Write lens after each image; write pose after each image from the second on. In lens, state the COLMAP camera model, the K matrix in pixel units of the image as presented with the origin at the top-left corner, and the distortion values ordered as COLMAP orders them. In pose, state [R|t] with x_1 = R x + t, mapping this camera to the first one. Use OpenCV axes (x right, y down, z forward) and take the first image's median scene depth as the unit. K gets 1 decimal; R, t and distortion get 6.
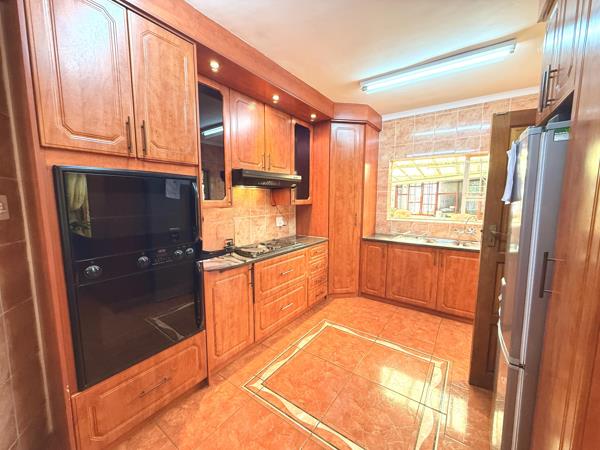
lens RADIAL K [[239.8, 0, 299.9], [0, 239.8, 224.5], [0, 0, 1]] dist [0.000933, -0.000440]
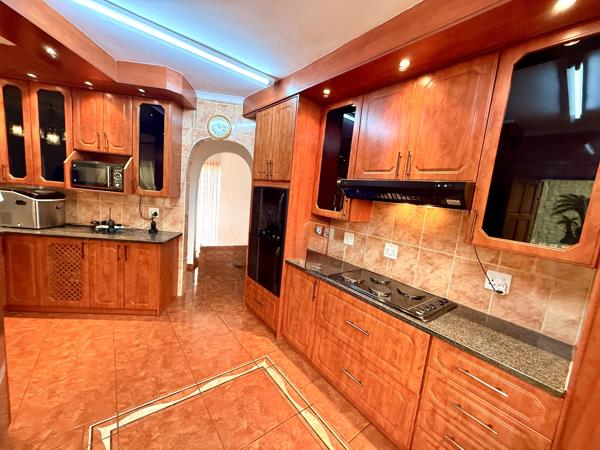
lens RADIAL K [[239.8, 0, 297.7], [0, 239.8, 225.0], [0, 0, 1]] dist [0.000933, -0.000440]
pose [[-0.281465, 0.099601, -0.954388, 0.841791], [-0.200273, 0.966597, 0.159939, -0.210723], [0.938439, 0.236155, -0.252116, 1.325372]]
